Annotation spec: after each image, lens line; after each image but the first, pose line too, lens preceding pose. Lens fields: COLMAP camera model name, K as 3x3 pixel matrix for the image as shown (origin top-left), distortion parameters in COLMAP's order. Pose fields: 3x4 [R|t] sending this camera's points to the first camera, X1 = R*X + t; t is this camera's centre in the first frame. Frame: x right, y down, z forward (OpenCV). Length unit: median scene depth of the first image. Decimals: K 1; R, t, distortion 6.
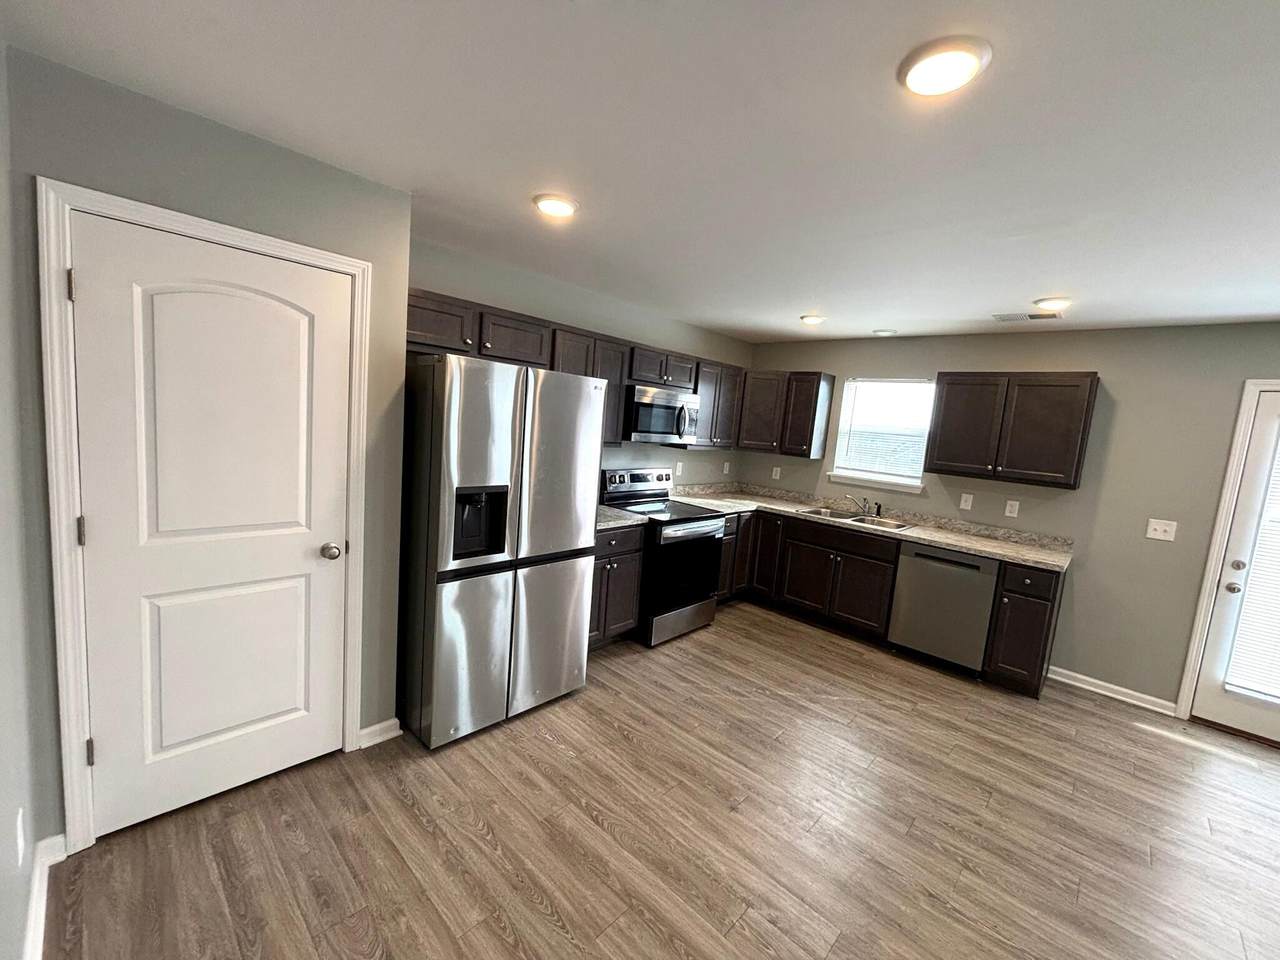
lens RADIAL K [[519.1, 0, 640.0], [0, 519.1, 480.0], [0, 0, 1]] dist [-0.000104, 0.000201]
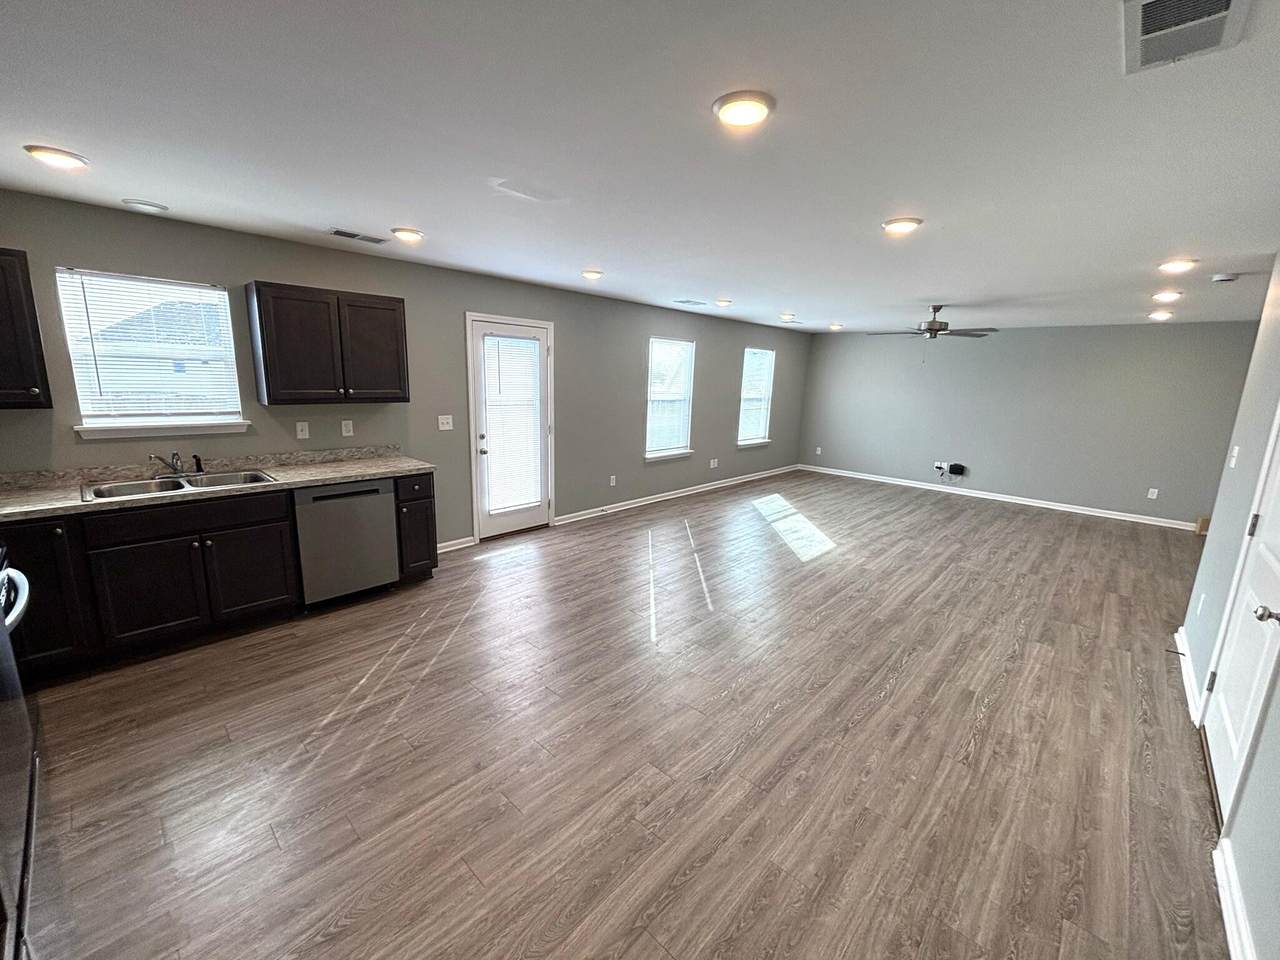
lens RADIAL K [[519.1, 0, 640.0], [0, 519.1, 480.0], [0, 0, 1]] dist [-0.000104, 0.000201]
pose [[-0.003318, -0.282403, 0.959290, -0.346931], [0.085580, 0.955696, 0.281641, -0.100429], [-0.996326, 0.083030, 0.020997, 0.474342]]
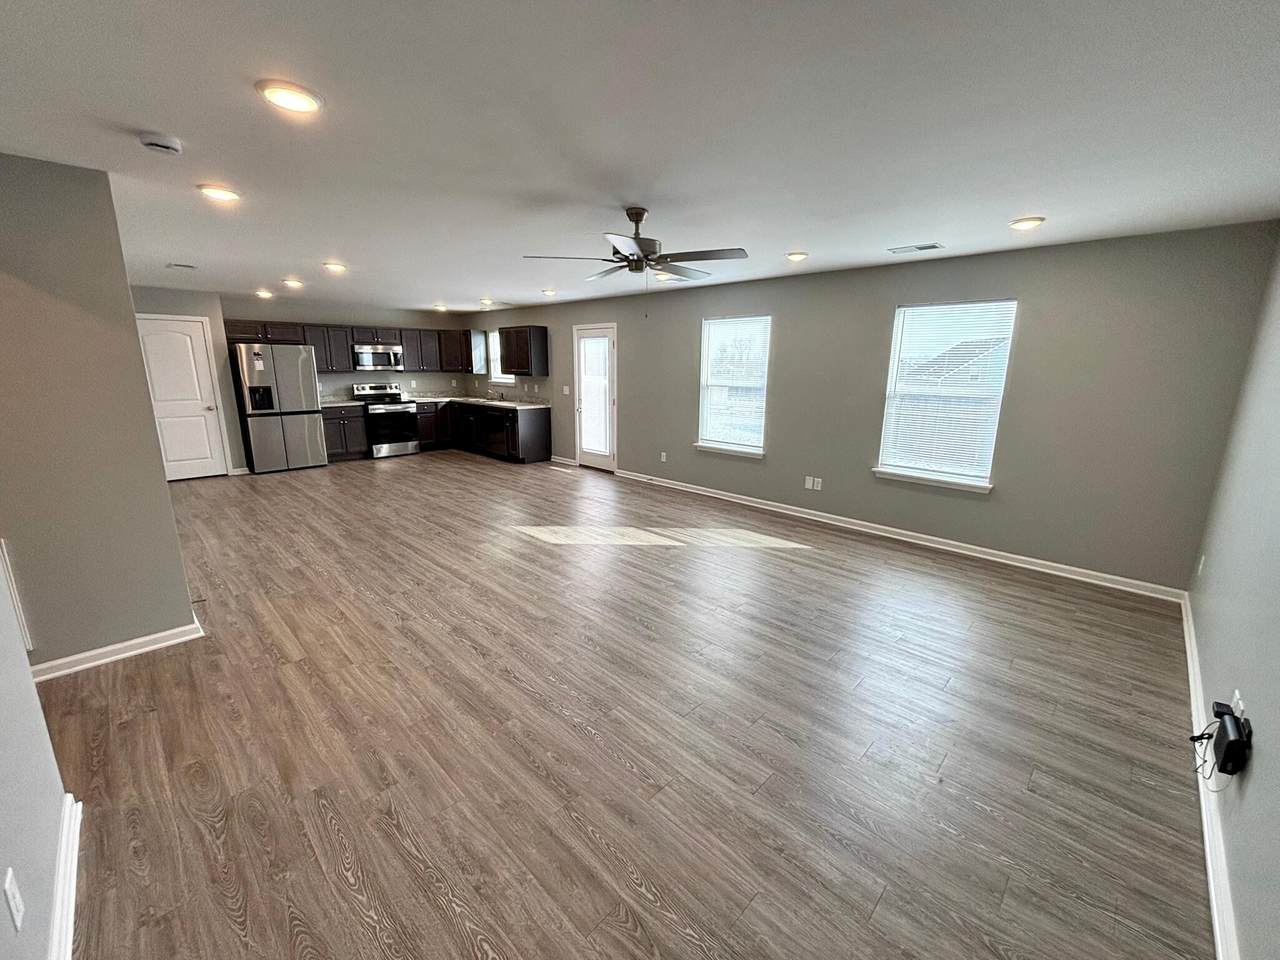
lens RADIAL K [[519.1, 0, 640.0], [0, 519.1, 480.0], [0, 0, 1]] dist [-0.000104, 0.000201]
pose [[0.996903, -0.071226, -0.033330, 1.395969], [0.074337, 0.991799, 0.103964, 0.286130], [0.025652, -0.106120, 0.994022, -1.429068]]
